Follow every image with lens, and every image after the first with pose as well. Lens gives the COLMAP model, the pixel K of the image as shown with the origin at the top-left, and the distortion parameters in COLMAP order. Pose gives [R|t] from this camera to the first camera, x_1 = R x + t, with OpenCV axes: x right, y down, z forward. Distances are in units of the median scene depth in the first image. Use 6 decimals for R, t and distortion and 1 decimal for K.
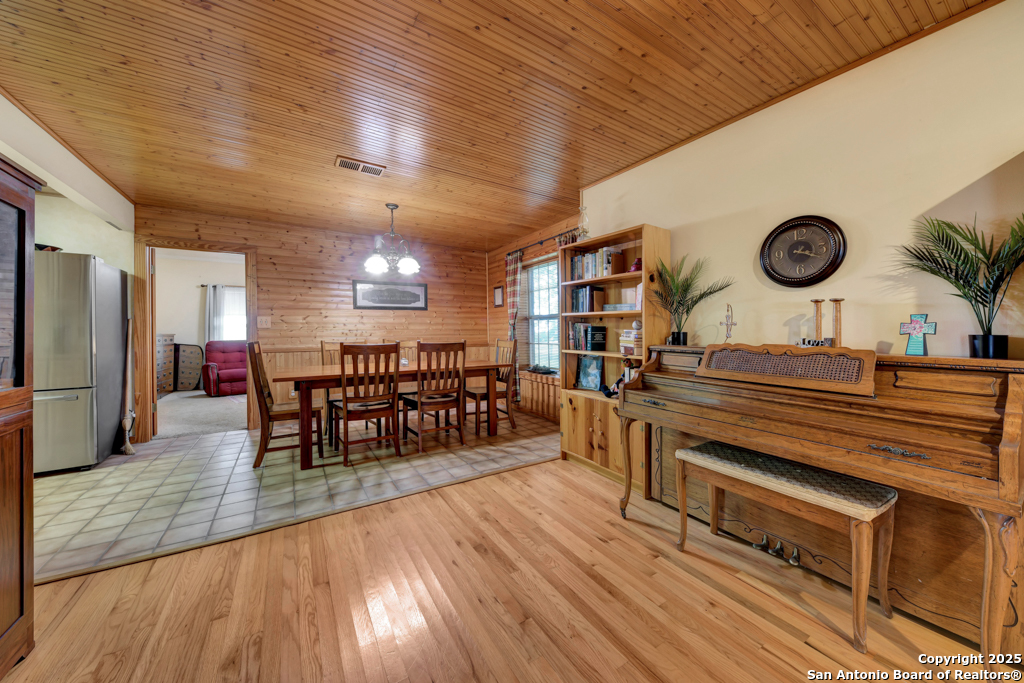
lens RADIAL K [[351.1, 0, 512.5], [0, 351.1, 334.6], [0, 0, 1]] dist [-0.000270, -0.000044]
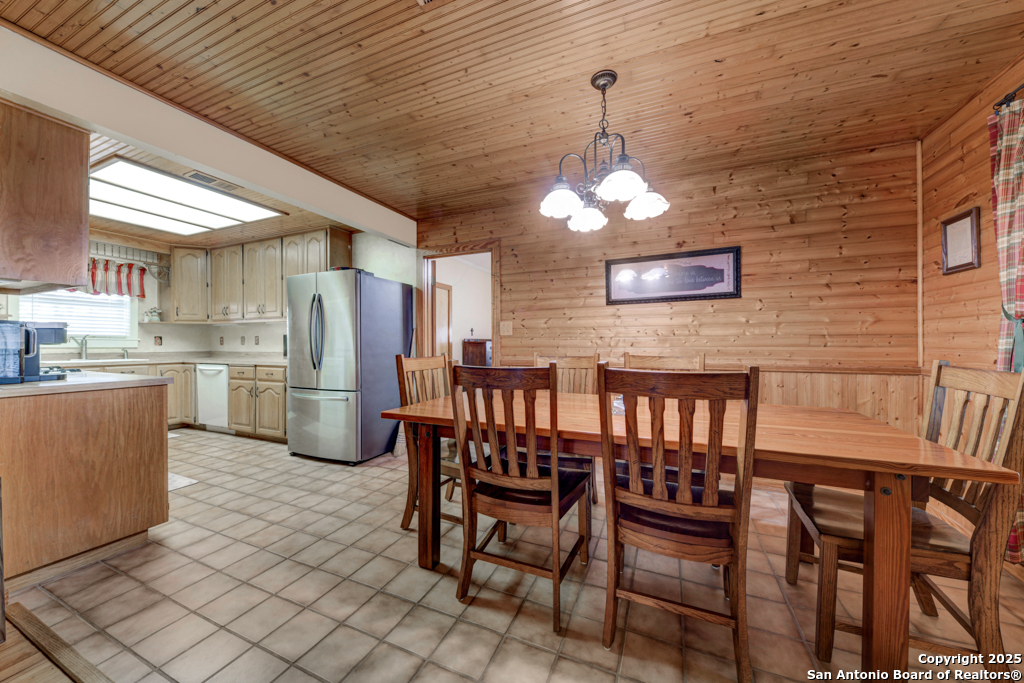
lens RADIAL K [[363.1, 0, 515.1], [0, 363.1, 348.1], [0, 0, 1]] dist [0.008631, -0.007861]
pose [[0.575001, 0.017723, -0.817961, 0.003067], [-0.006587, 0.999833, 0.017032, -0.003366], [0.818126, -0.004405, 0.575022, 0.489797]]
